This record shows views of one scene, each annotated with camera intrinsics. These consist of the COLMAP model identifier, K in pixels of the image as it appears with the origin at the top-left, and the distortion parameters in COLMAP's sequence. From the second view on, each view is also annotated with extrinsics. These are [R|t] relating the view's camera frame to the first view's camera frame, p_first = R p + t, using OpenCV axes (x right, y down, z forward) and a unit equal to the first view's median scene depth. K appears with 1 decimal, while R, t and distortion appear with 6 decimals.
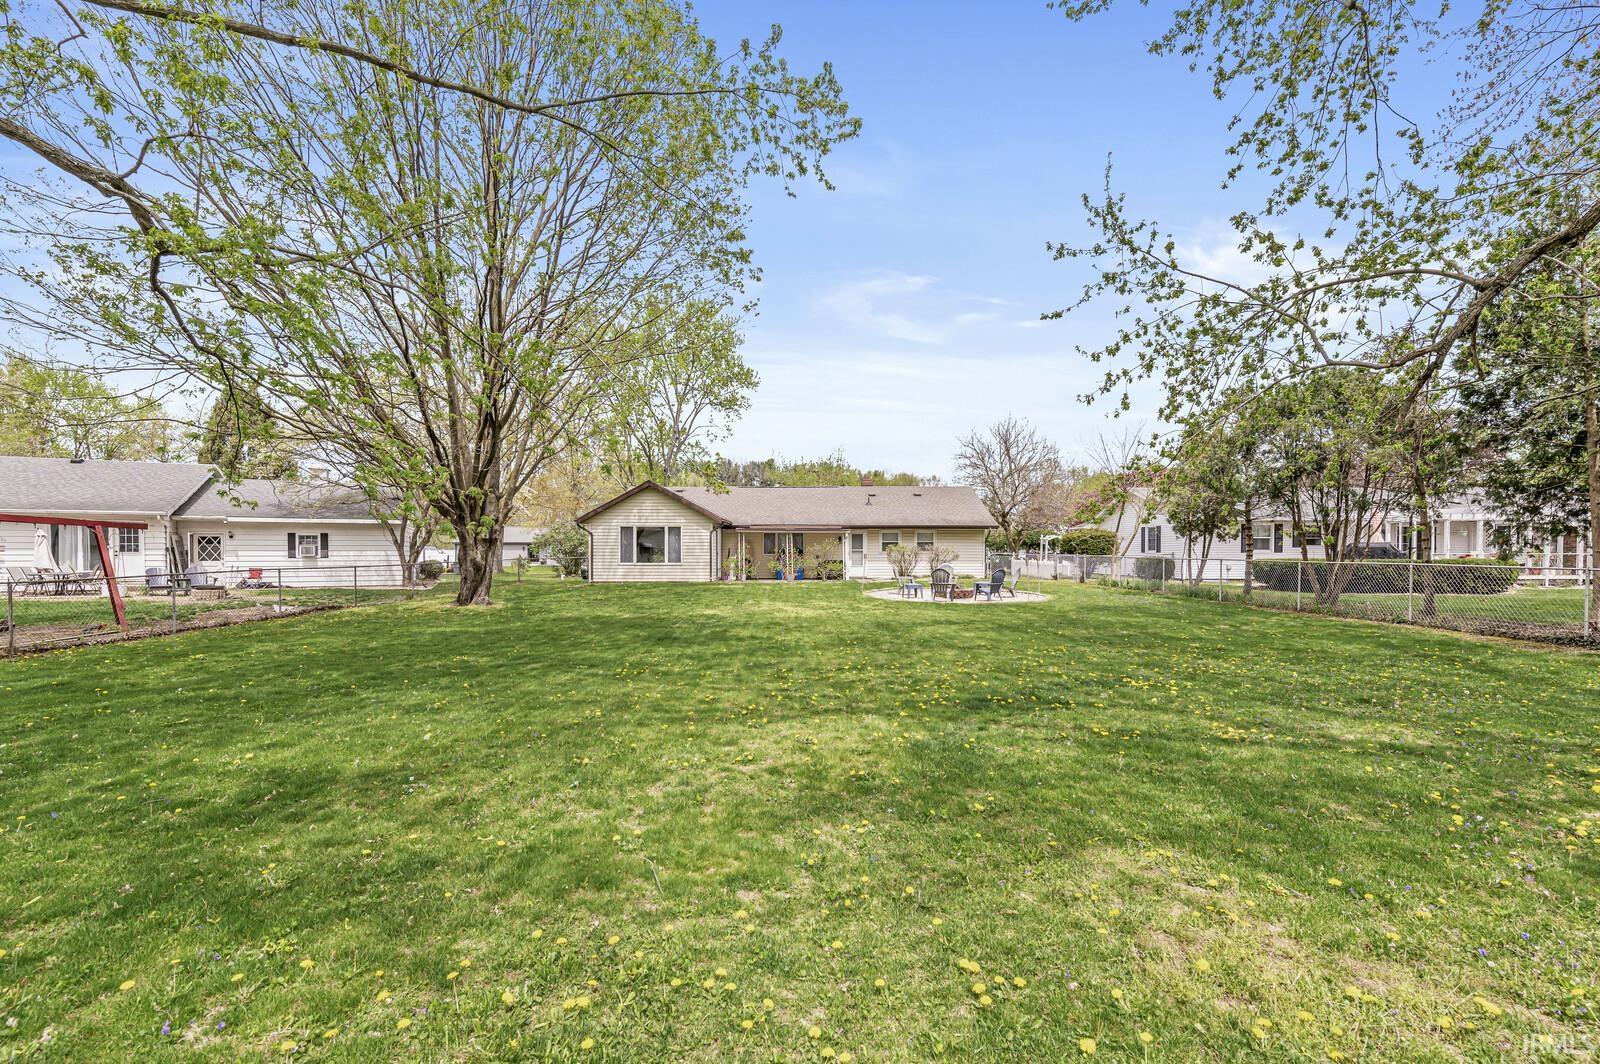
lens RADIAL K [[691.5, 0, 800.0], [0, 691.5, 532.0], [0, 0, 1]] dist [0.001111, -0.000078]
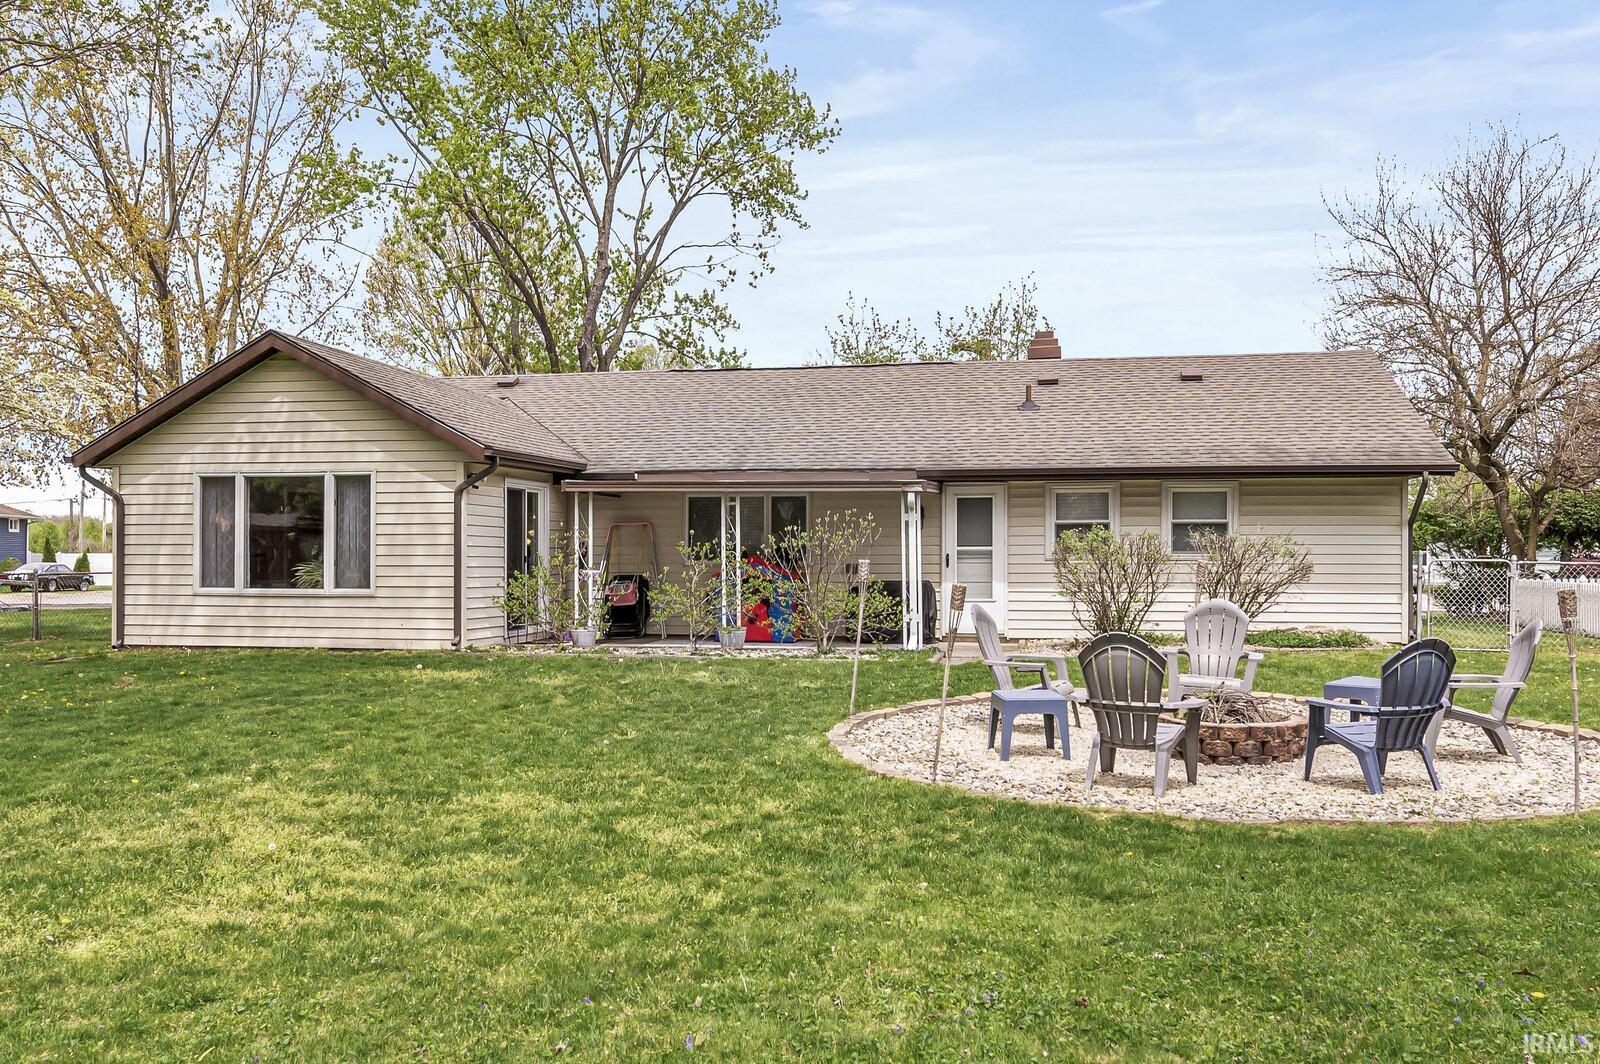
lens RADIAL K [[1364.4, 0, 793.3], [0, 1364.4, 512.9], [0, 0, 1]] dist [0.001955, -0.001065]
pose [[0.980816, -0.005251, -0.194866, 0.122014], [0.004903, 0.999985, -0.002267, 0.010792], [0.194875, 0.001268, 0.980827, 0.371537]]
